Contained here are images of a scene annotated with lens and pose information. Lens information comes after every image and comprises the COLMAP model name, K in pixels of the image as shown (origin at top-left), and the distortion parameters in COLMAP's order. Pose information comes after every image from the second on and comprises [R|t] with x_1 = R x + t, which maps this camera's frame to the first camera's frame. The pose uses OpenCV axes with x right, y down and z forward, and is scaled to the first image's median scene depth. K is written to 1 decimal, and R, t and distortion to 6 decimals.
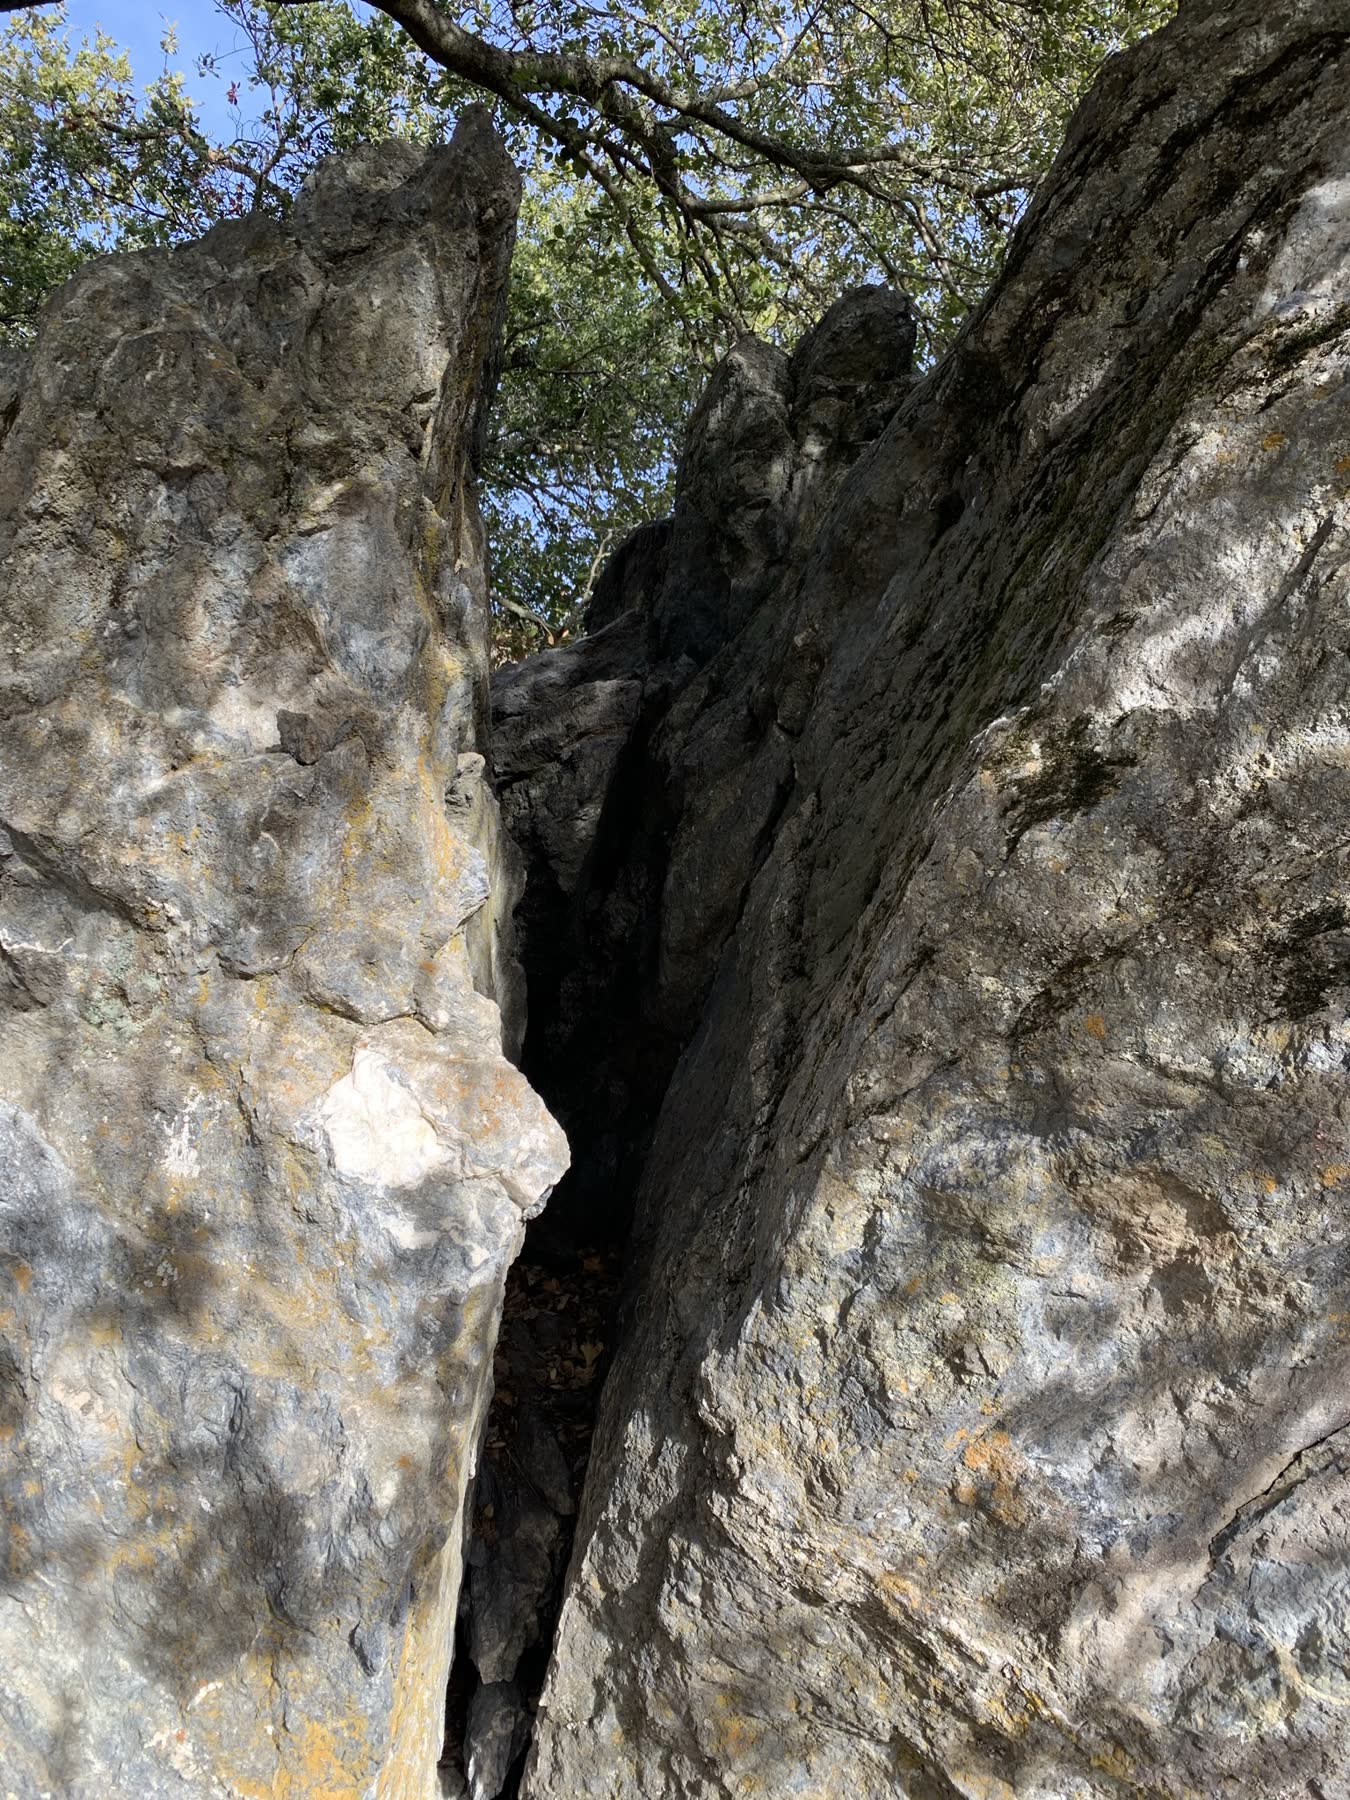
lens RADIAL K [[1259.9, 0, 691.0], [0, 1259.9, 860.4], [0, 0, 1]] dist [0.030832, -0.029560]
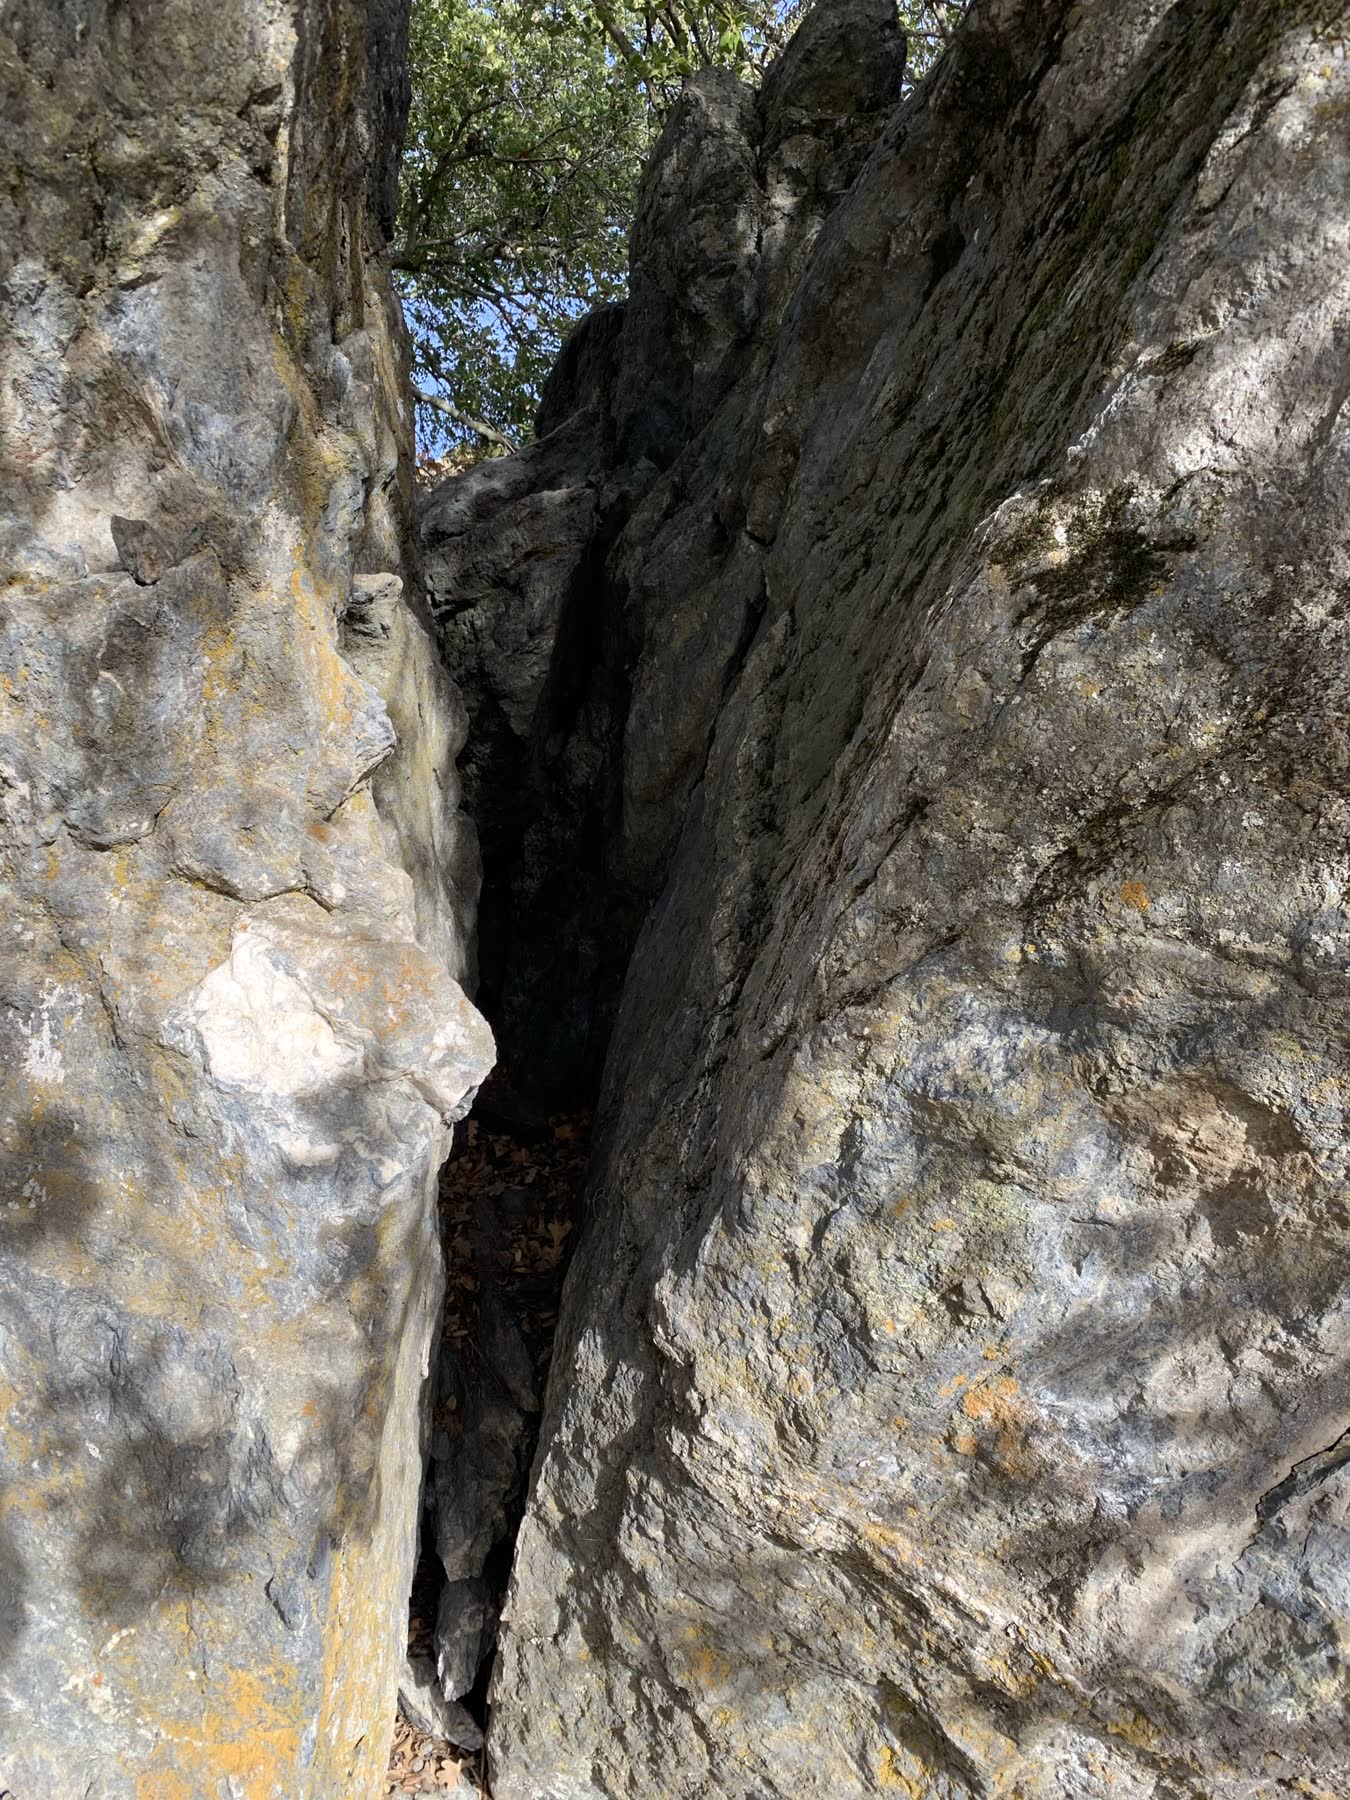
lens RADIAL K [[1259.9, 0, 691.0], [0, 1259.9, 860.4], [0, 0, 1]] dist [0.030832, -0.029560]
pose [[0.999676, -0.025381, 0.002098, 0.039426], [0.024902, 0.991410, 0.128395, 0.003448], [-0.005339, -0.128301, 0.991721, 0.196416]]
